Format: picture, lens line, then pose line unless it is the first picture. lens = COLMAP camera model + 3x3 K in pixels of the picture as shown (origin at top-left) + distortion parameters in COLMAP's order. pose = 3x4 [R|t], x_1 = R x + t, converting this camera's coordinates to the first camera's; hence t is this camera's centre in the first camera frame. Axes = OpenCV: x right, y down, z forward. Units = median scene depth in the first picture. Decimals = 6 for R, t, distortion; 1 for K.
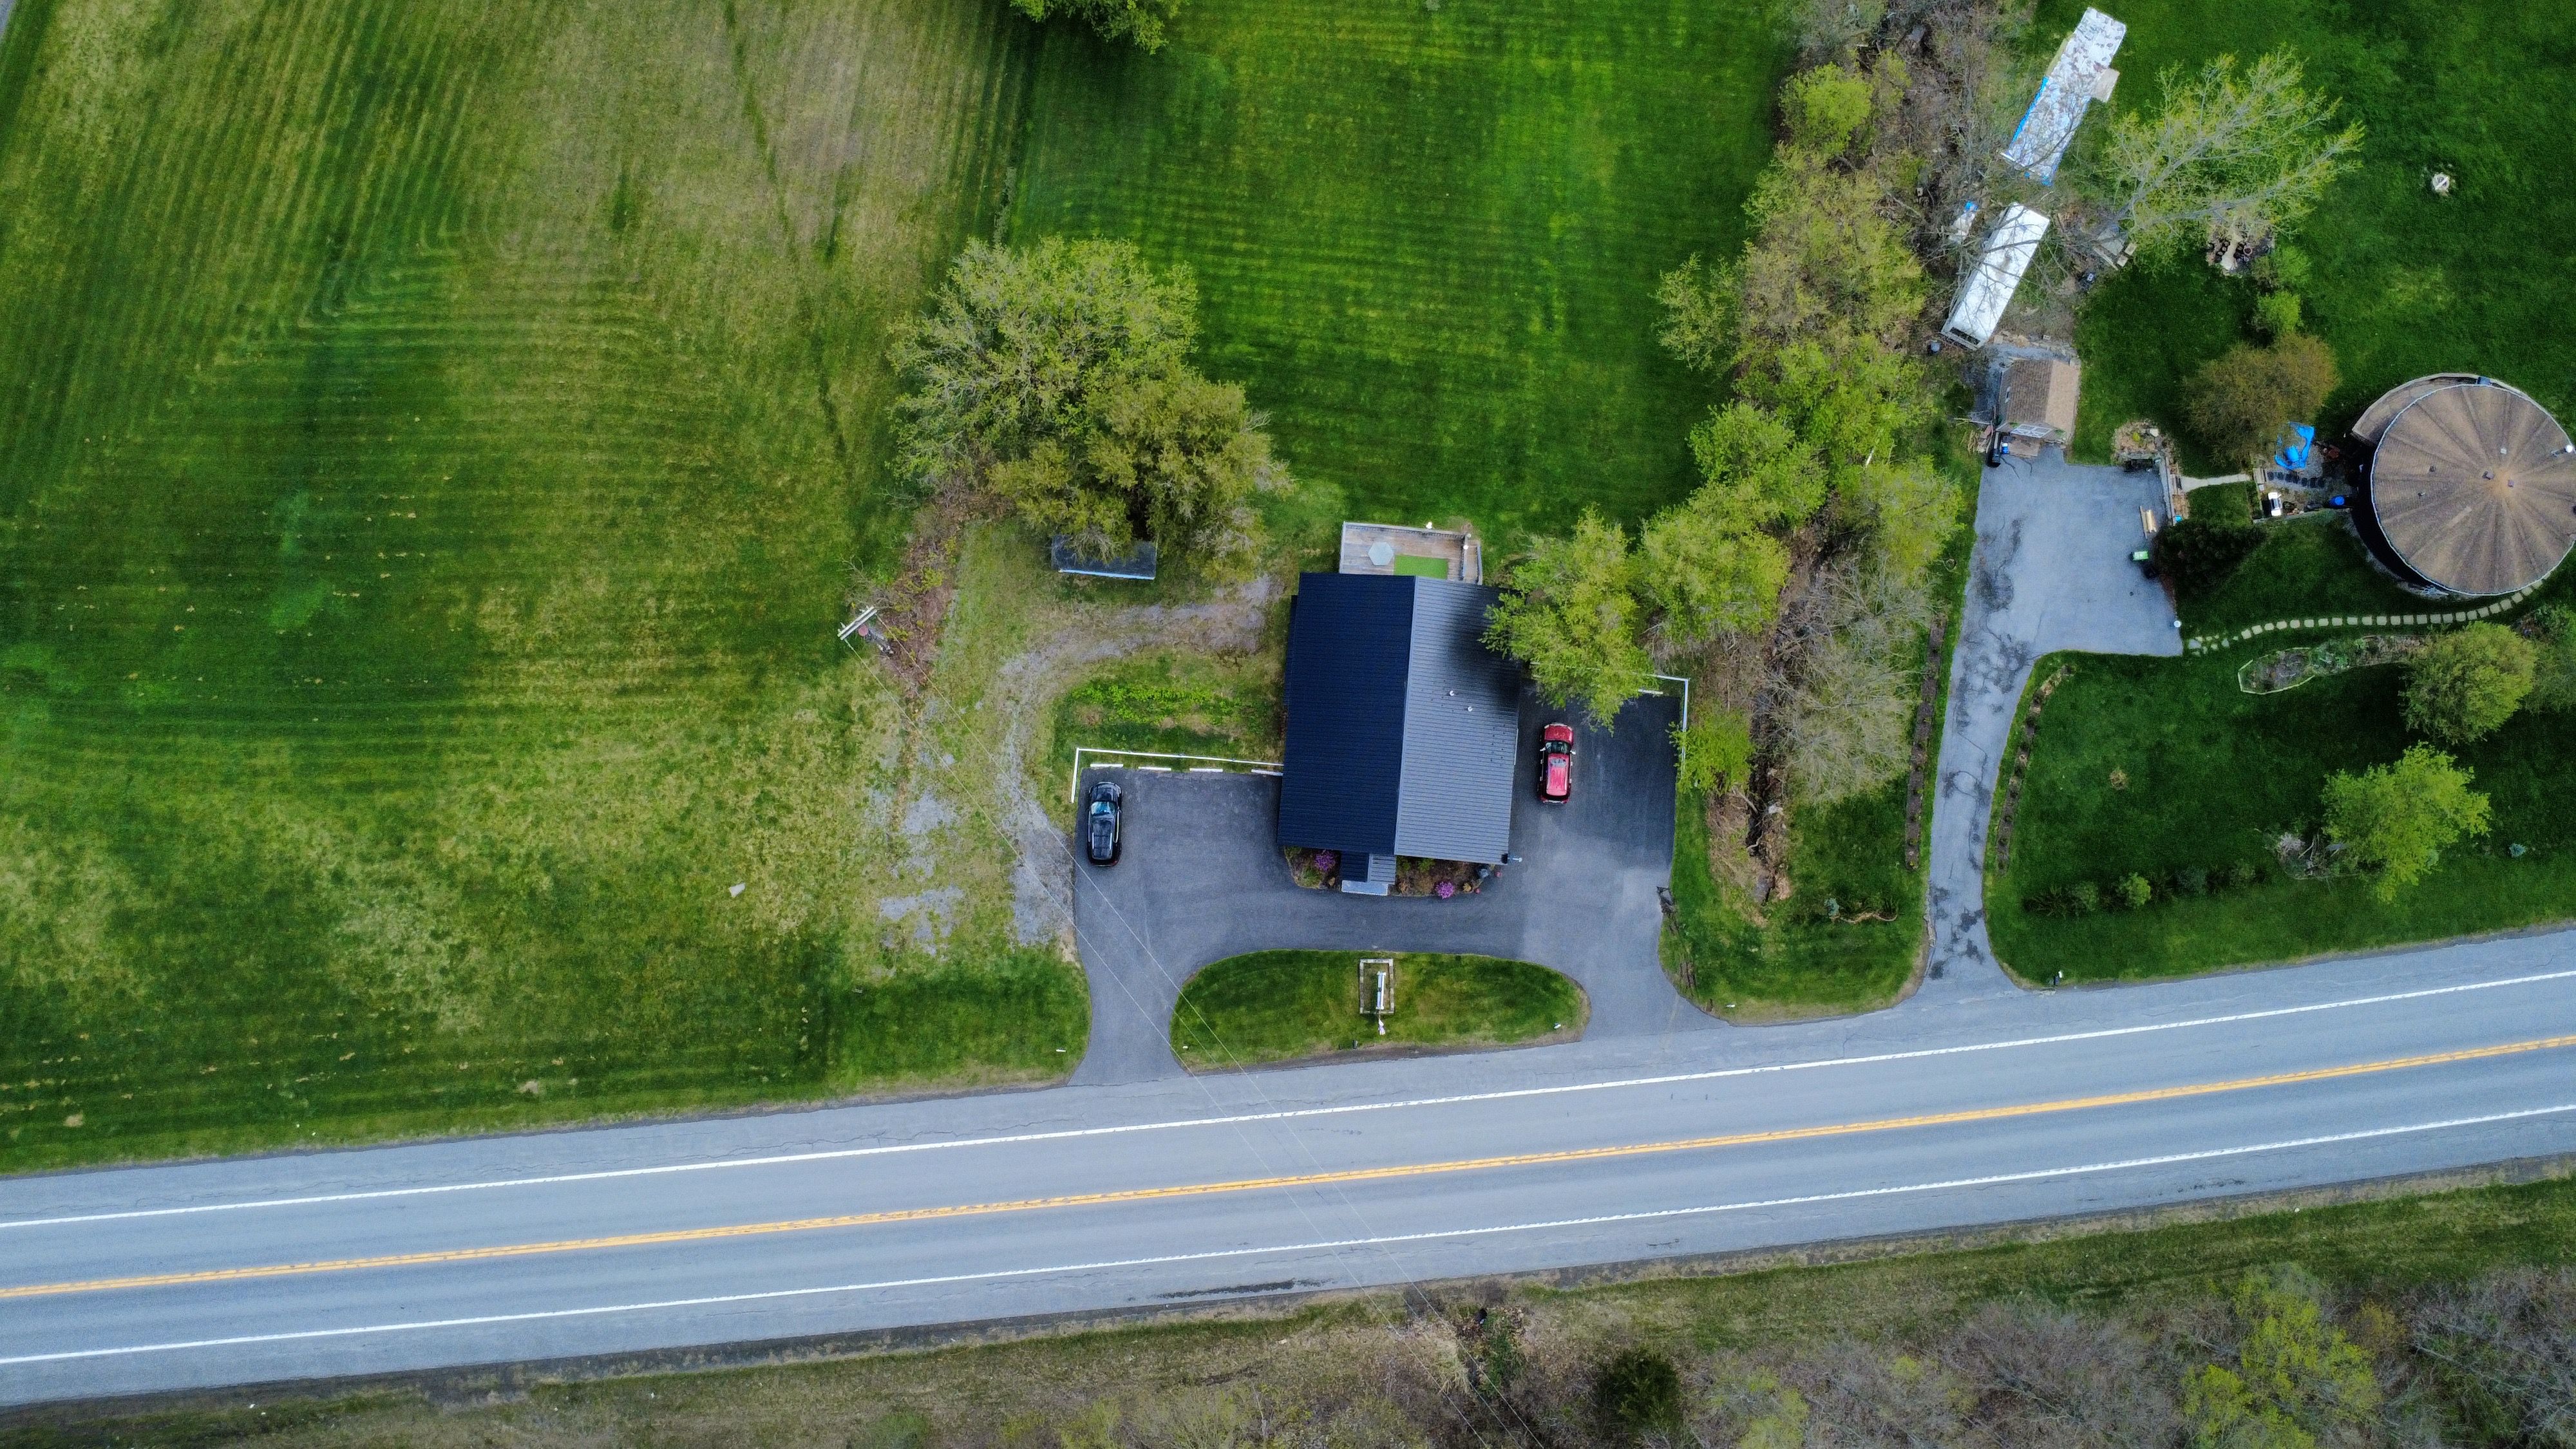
lens RADIAL K [[1884.0, 0, 1284.1], [0, 1884.0, 720.3], [0, 0, 1]] dist [0.001278, -0.003868]
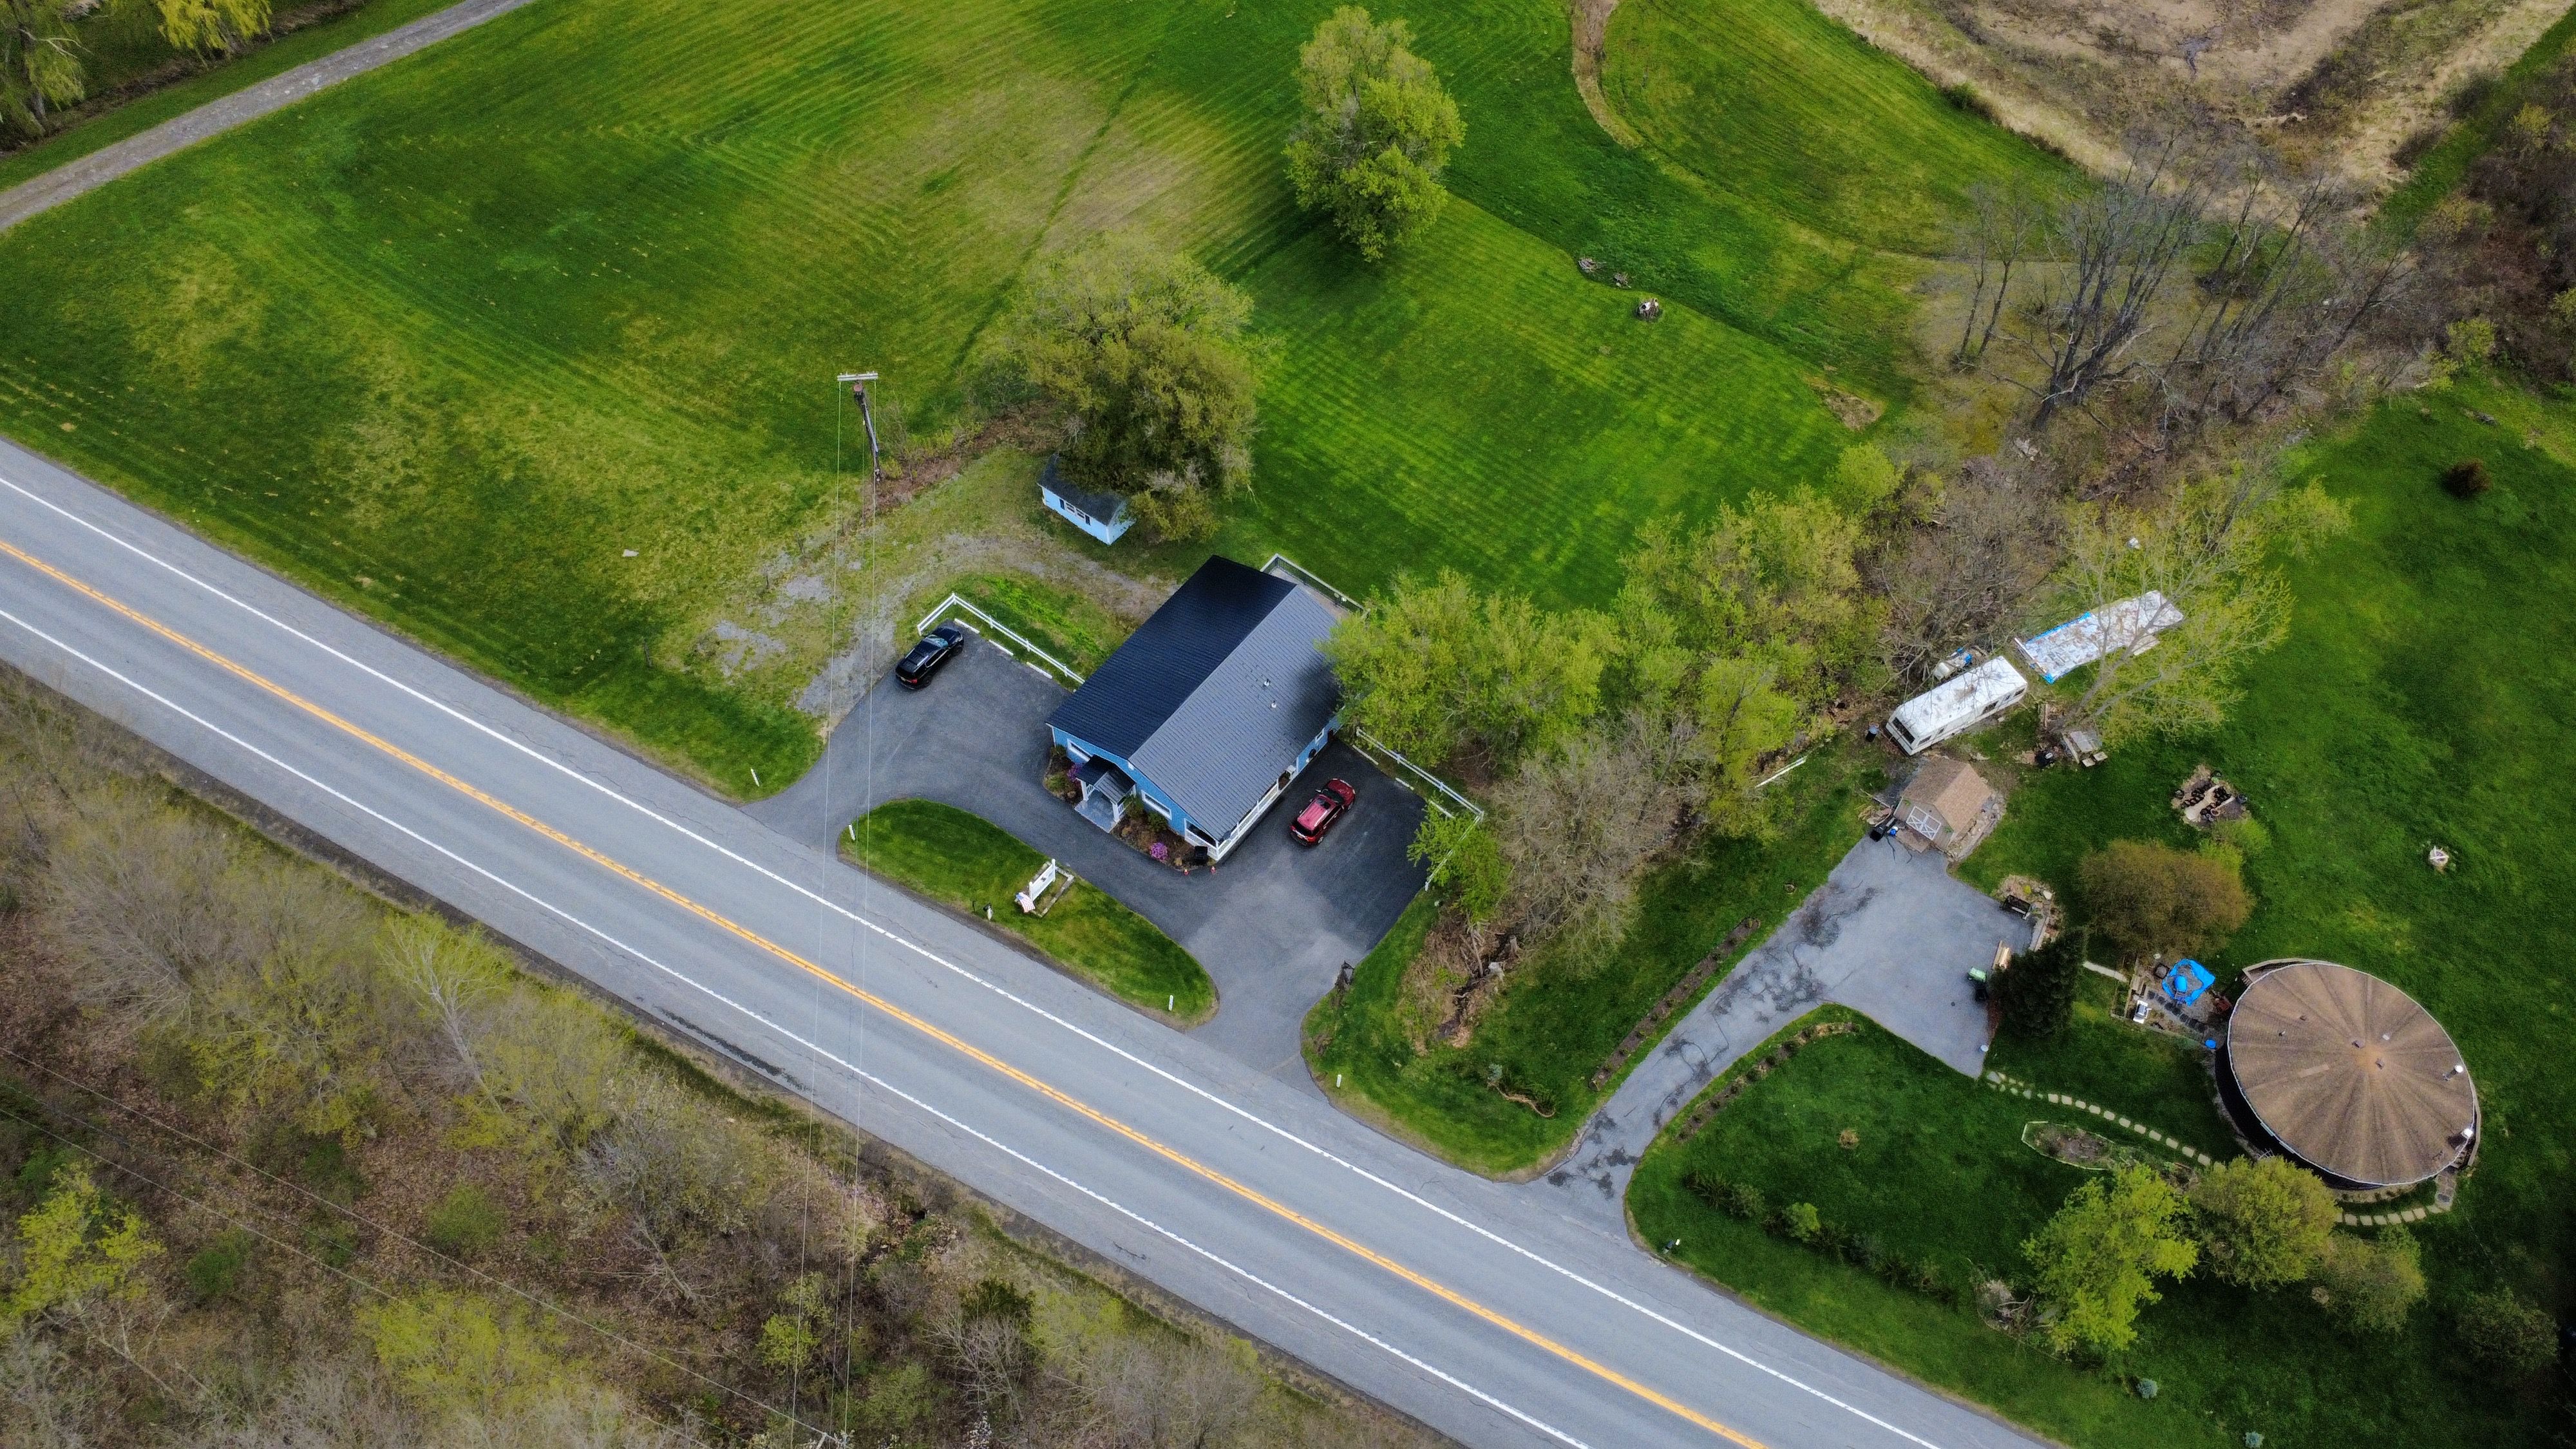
lens RADIAL K [[1884.0, 0, 1287.9], [0, 1884.0, 713.4], [0, 0, 1]] dist [0.001278, -0.003868]
pose [[0.841724, 0.452503, -0.294519, 0.396323], [-0.538409, 0.744112, -0.395490, 0.386149], [0.040195, 0.491465, 0.869969, 0.107772]]
